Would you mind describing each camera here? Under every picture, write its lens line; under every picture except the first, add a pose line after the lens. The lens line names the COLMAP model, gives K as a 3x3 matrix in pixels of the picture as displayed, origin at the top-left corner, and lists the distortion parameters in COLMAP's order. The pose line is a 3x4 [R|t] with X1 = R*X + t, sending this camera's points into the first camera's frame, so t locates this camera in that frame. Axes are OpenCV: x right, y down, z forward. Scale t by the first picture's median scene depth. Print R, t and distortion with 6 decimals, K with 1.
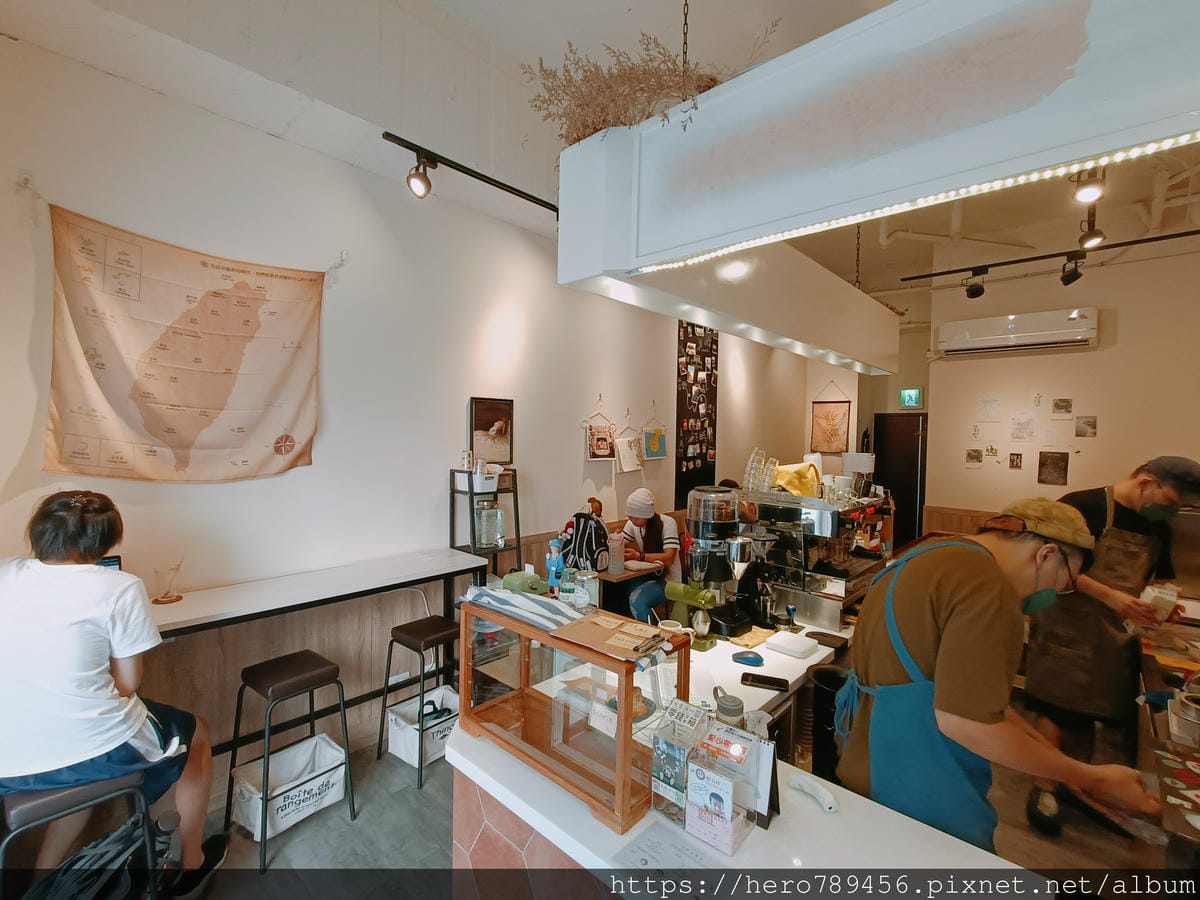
lens RADIAL K [[538.3, 0, 591.1], [0, 538.3, 448.3], [0, 0, 1]] dist [0.000837, 0.000256]
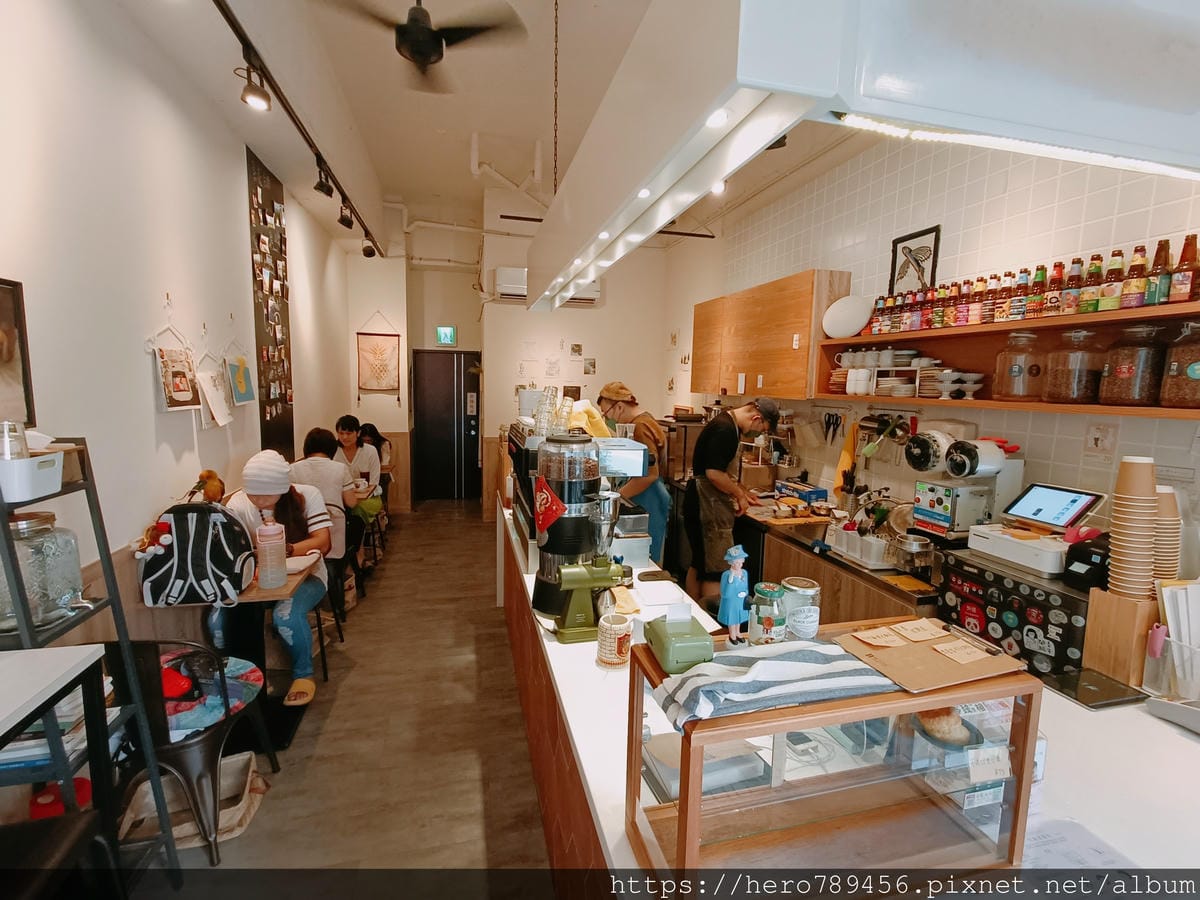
lens RADIAL K [[538.3, 0, 591.1], [0, 538.3, 448.3], [0, 0, 1]] dist [0.000837, 0.000256]
pose [[0.541023, -0.109755, 0.833815, -0.200871], [0.010975, 0.992285, 0.123493, -0.003693], [-0.840936, -0.057662, 0.538054, 0.262580]]
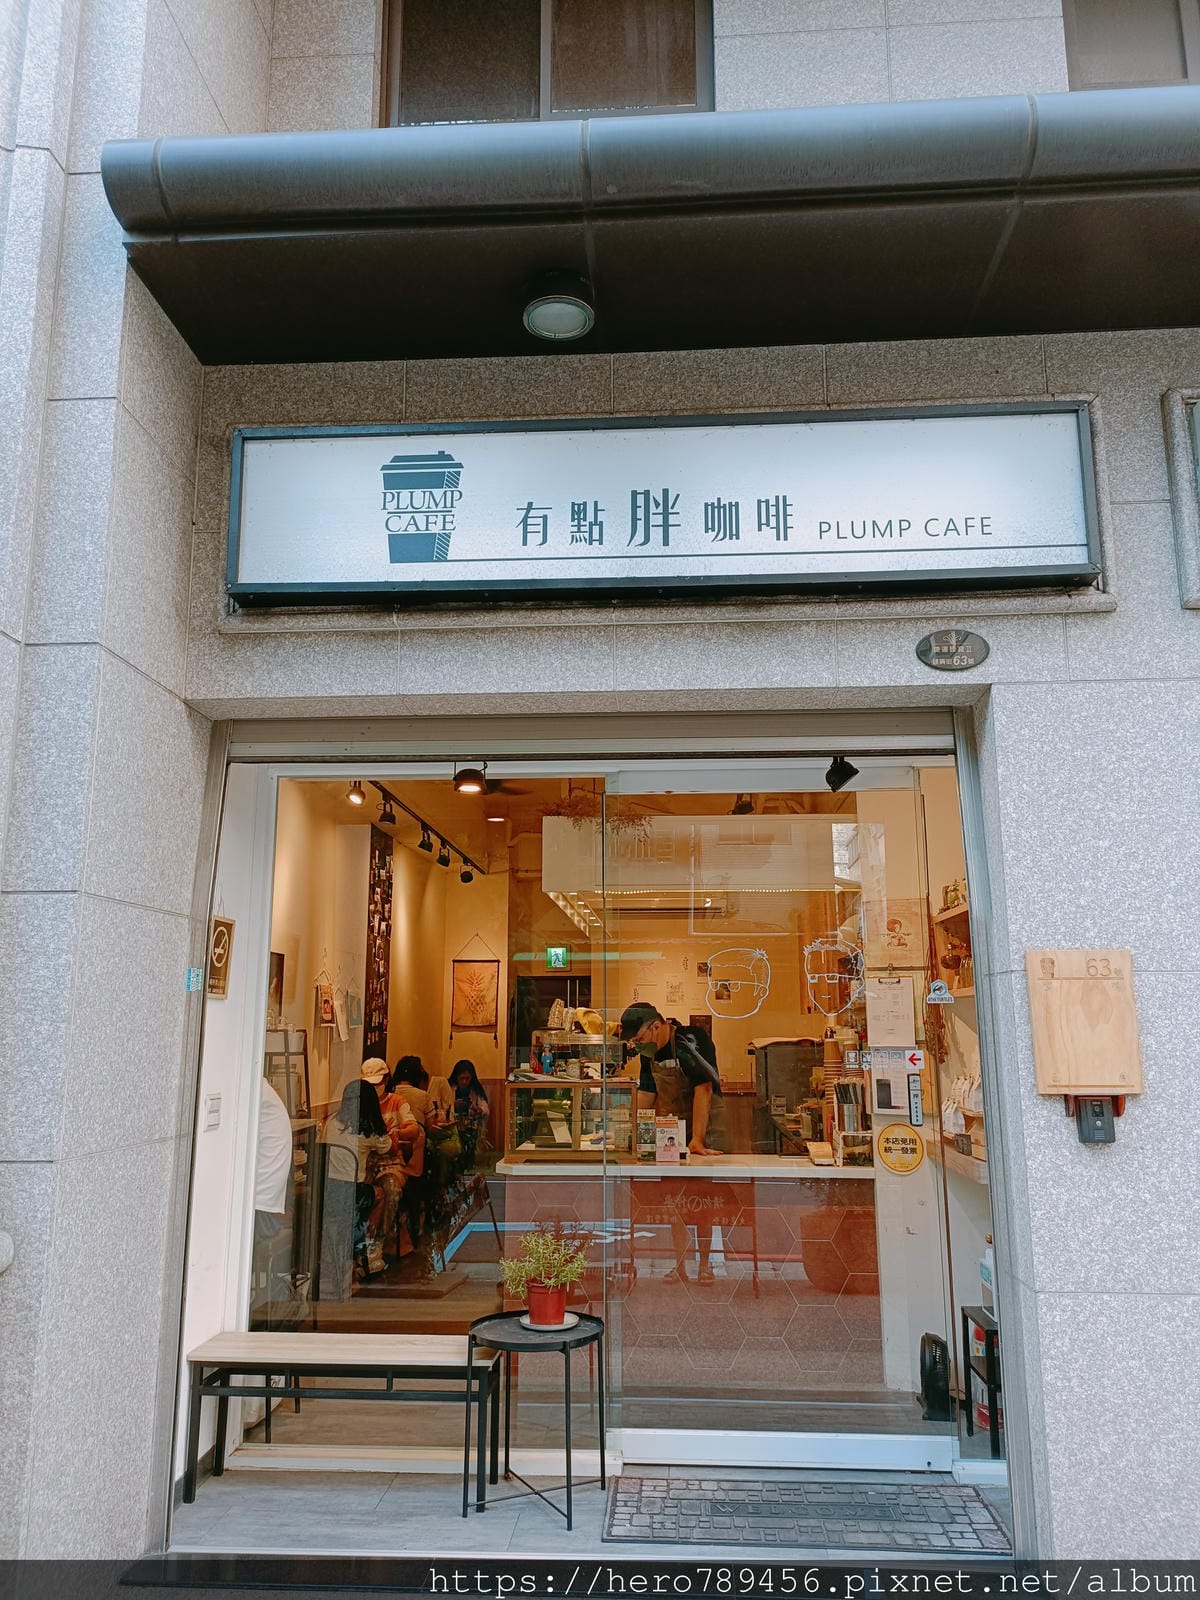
lens RADIAL K [[1219.1, 0, 600.0], [0, 1219.1, 800.0], [0, 0, 1]] dist [-0.006459, 0.002169]
pose [[0.770342, 0.101848, 0.629444, -0.770661], [0.031953, 0.979755, -0.197636, 0.056757], [-0.636829, 0.172360, 0.751492, -0.676983]]
